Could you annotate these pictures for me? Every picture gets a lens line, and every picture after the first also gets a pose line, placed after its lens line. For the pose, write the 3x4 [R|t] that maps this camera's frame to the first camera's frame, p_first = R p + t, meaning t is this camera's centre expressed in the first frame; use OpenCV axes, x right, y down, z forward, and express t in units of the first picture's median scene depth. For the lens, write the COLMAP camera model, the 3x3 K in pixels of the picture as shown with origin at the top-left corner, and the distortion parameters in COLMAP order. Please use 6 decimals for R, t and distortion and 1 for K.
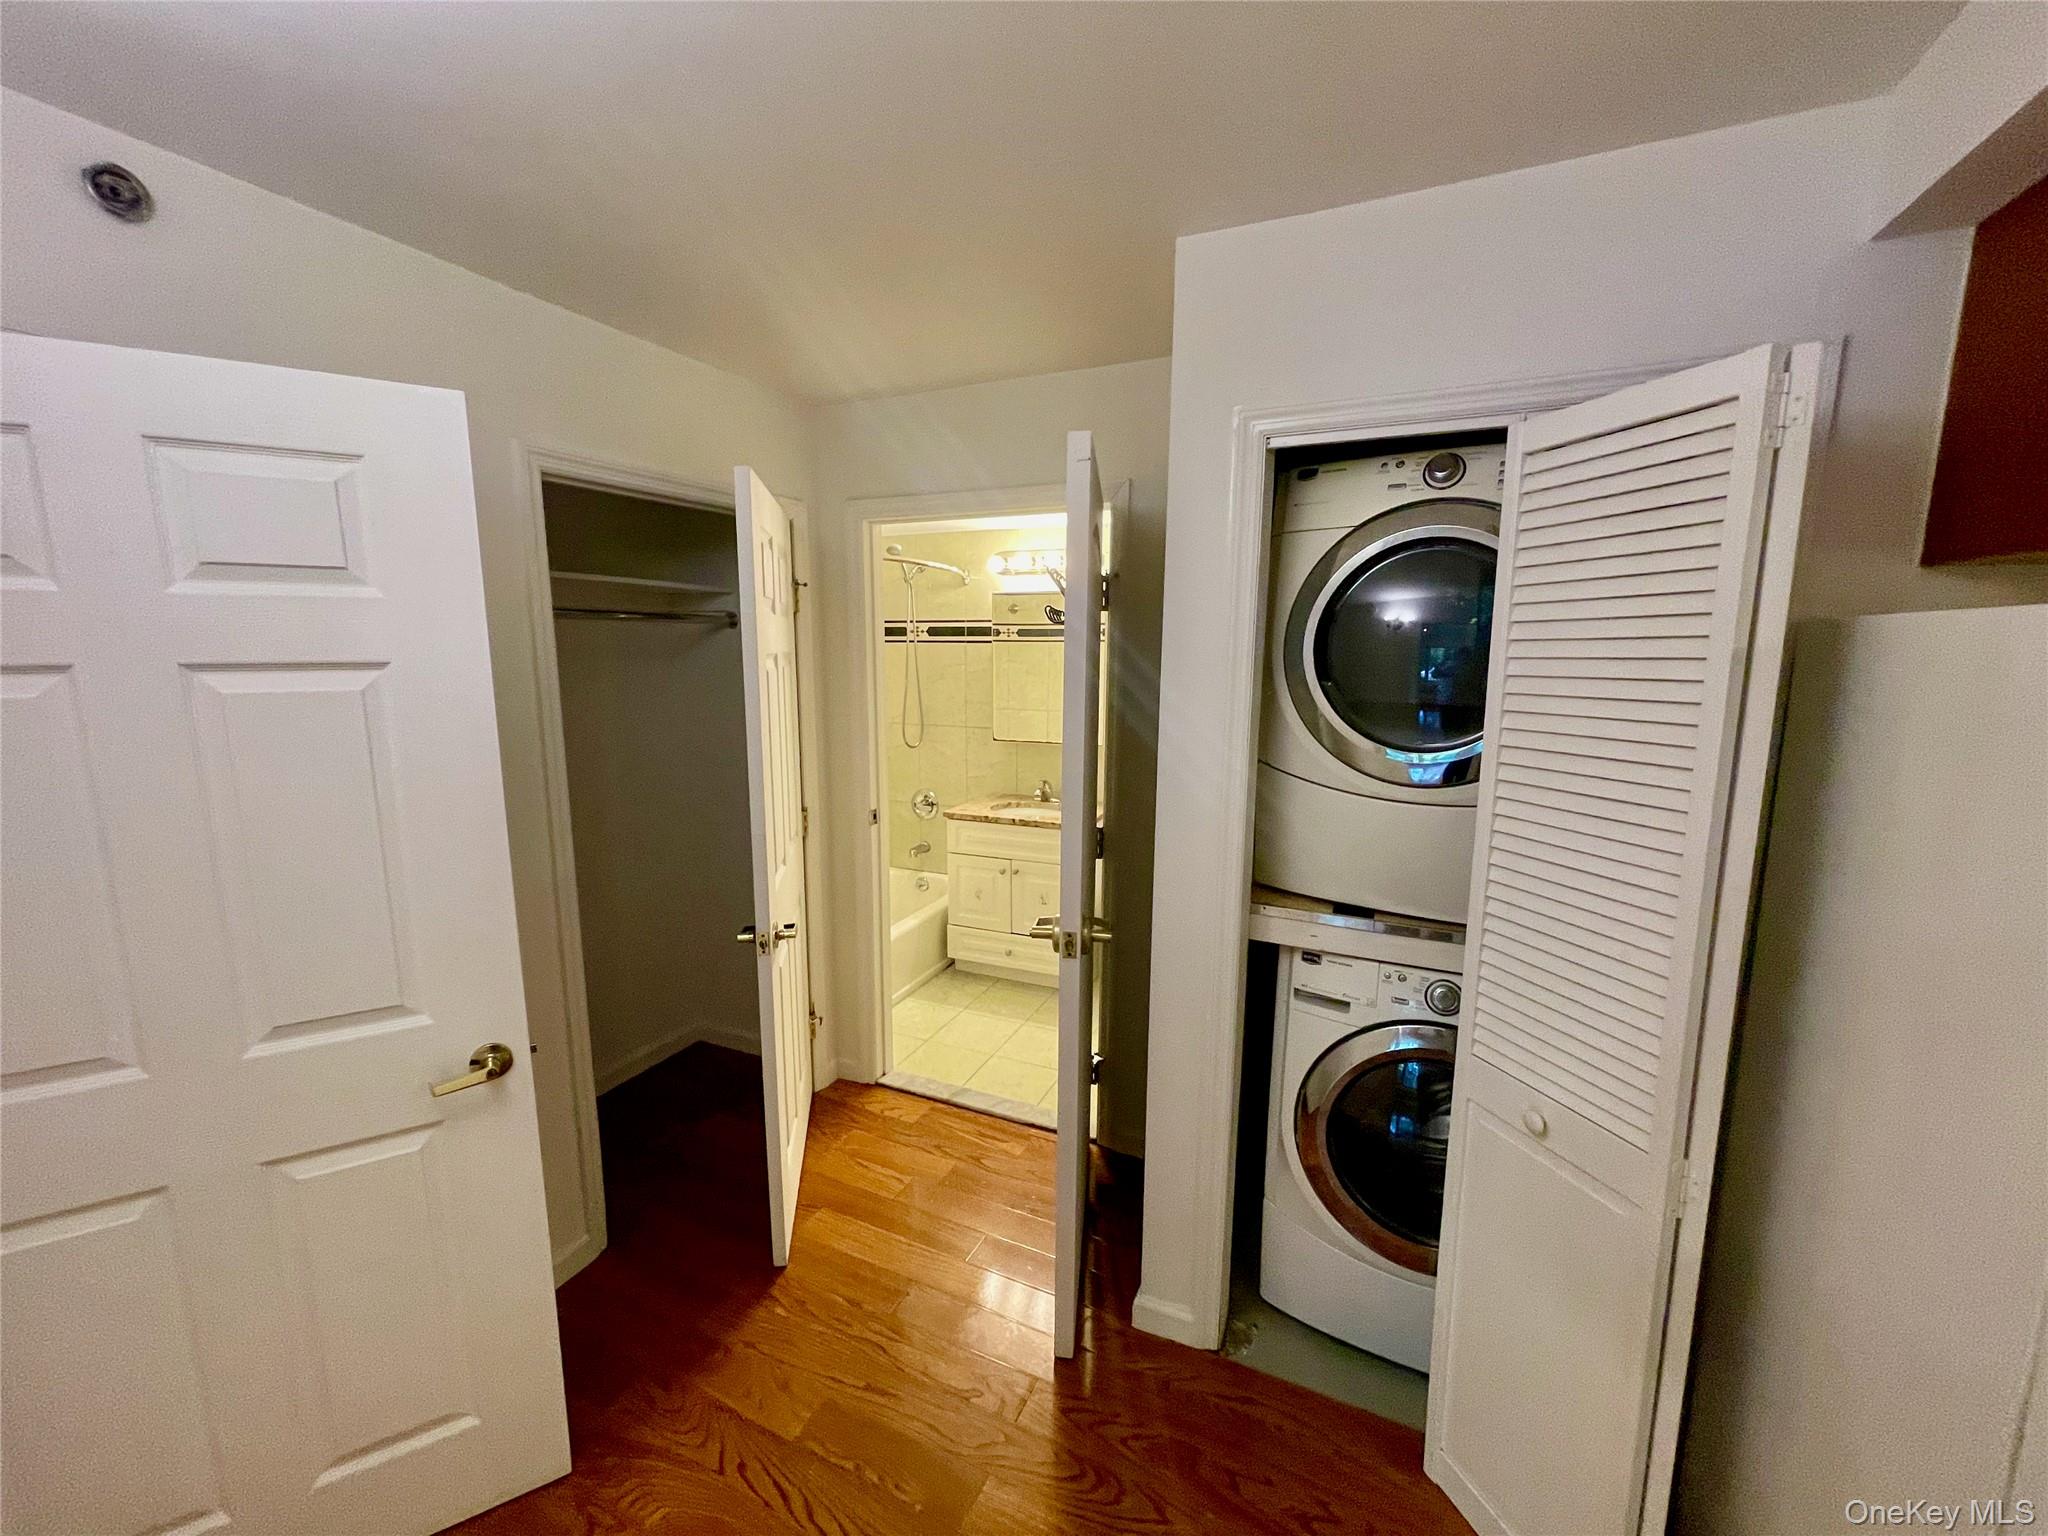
lens RADIAL K [[821.3, 0, 1012.0], [0, 821.3, 775.0], [0, 0, 1]] dist [0.000199, 0.000173]
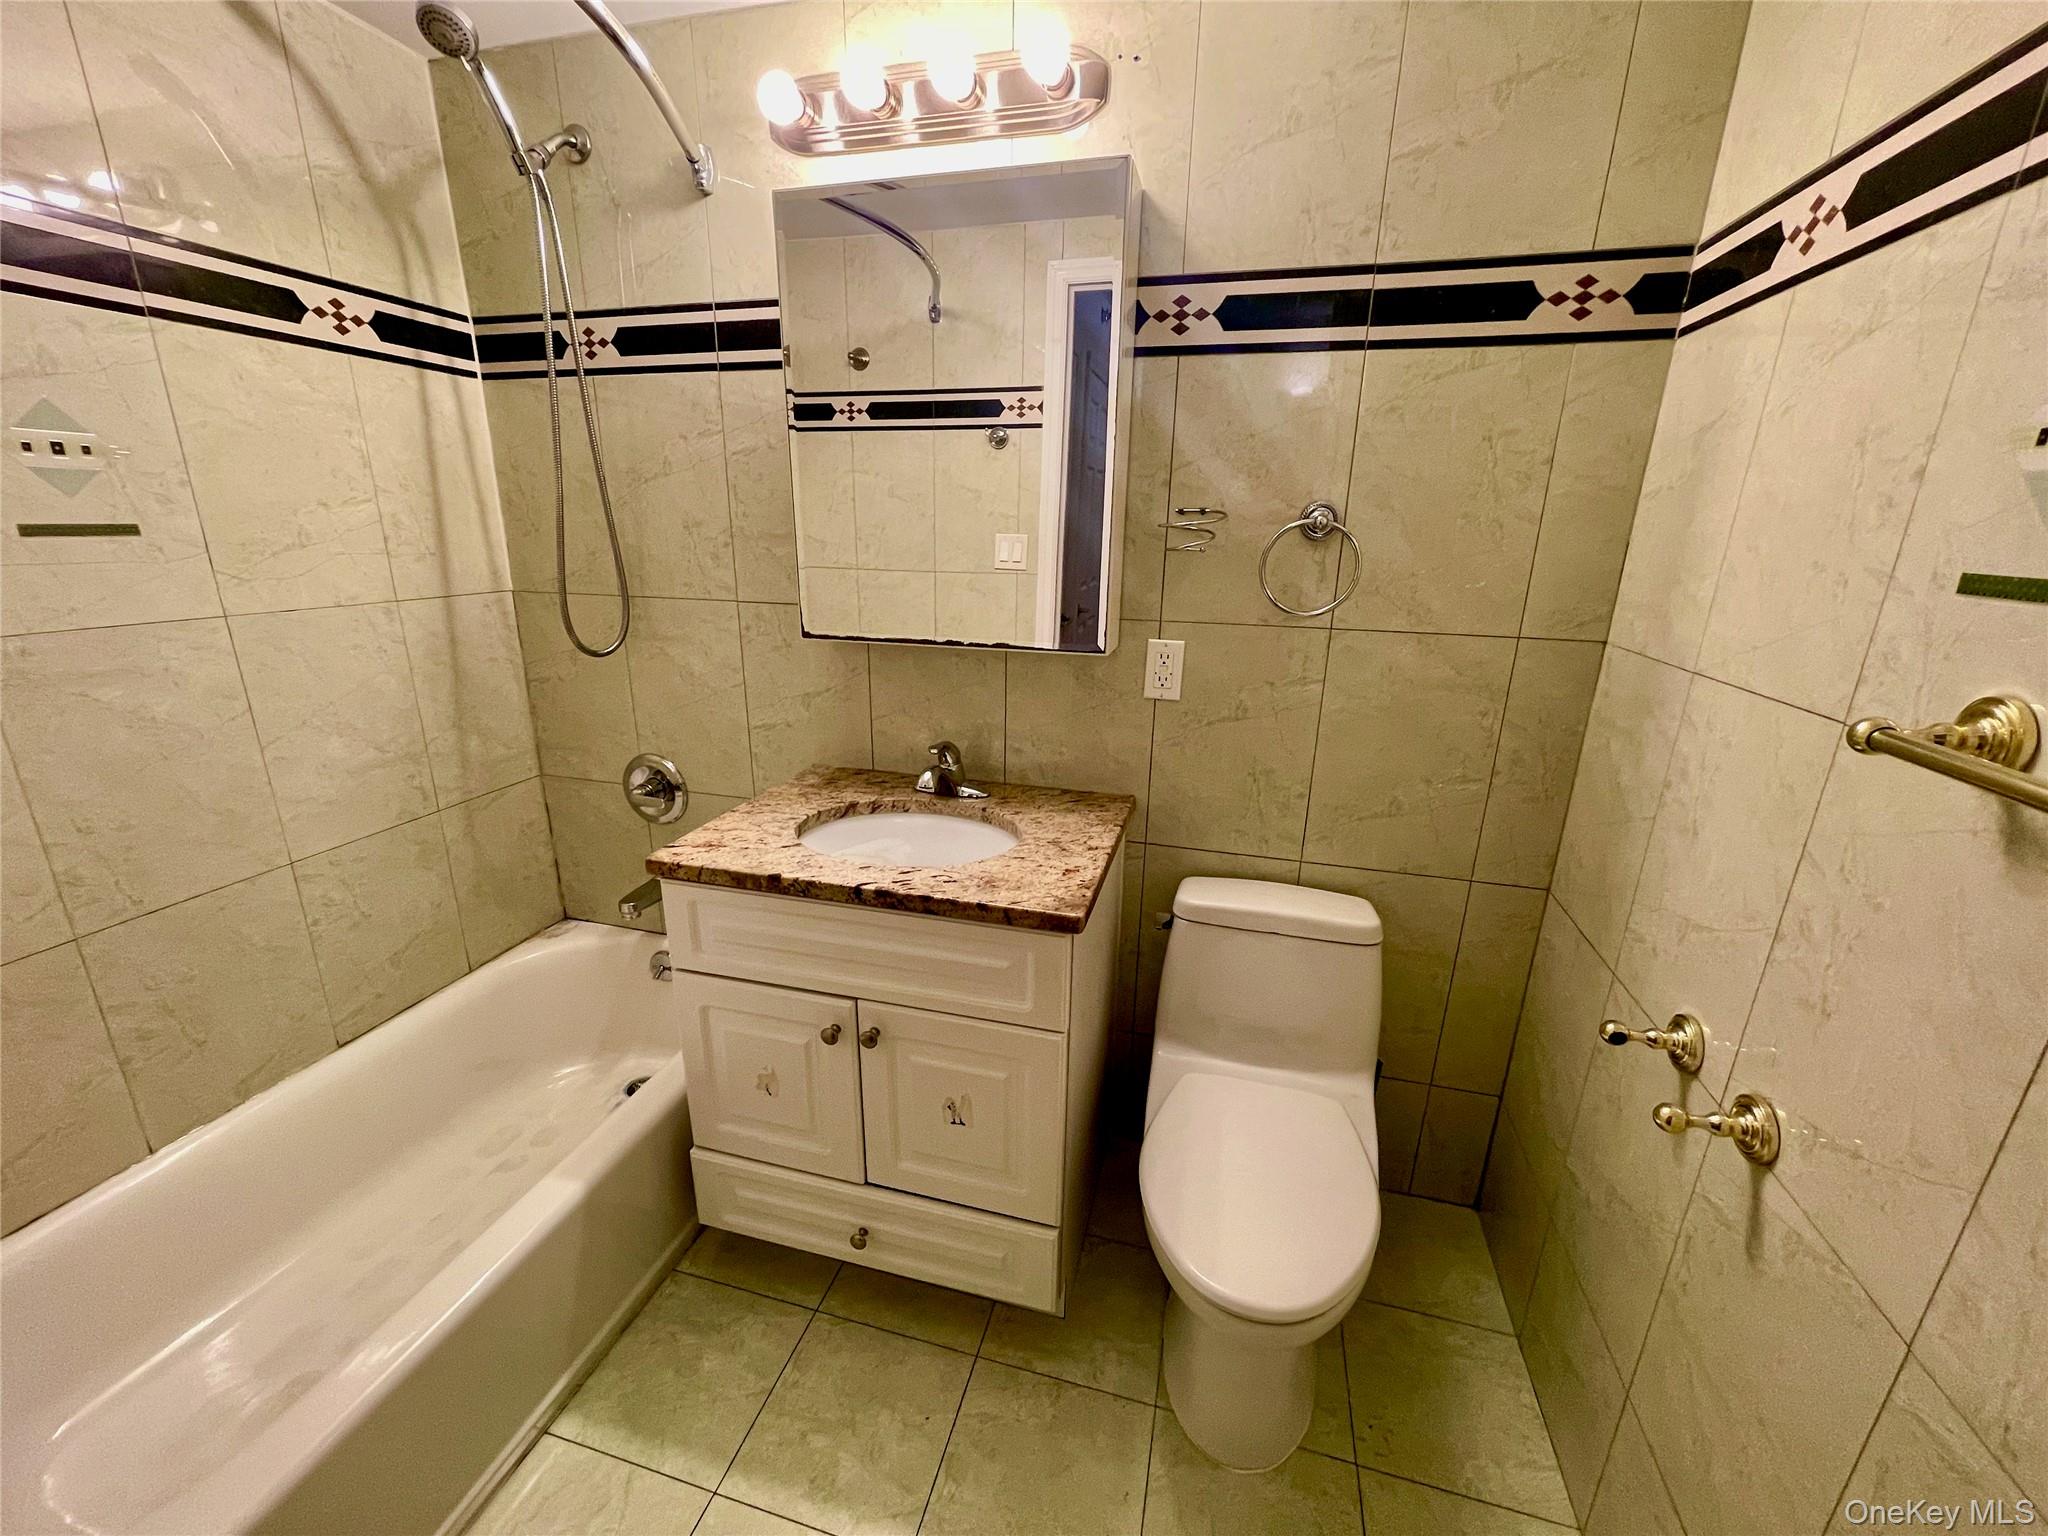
lens RADIAL K [[821.3, 0, 1012.0], [0, 821.3, 775.0], [0, 0, 1]] dist [0.000199, 0.000173]
pose [[0.988367, -0.035136, 0.147976, 0.013771], [0.014276, 0.990086, 0.139735, -0.029440], [-0.151418, -0.135997, 0.979070, 0.592392]]
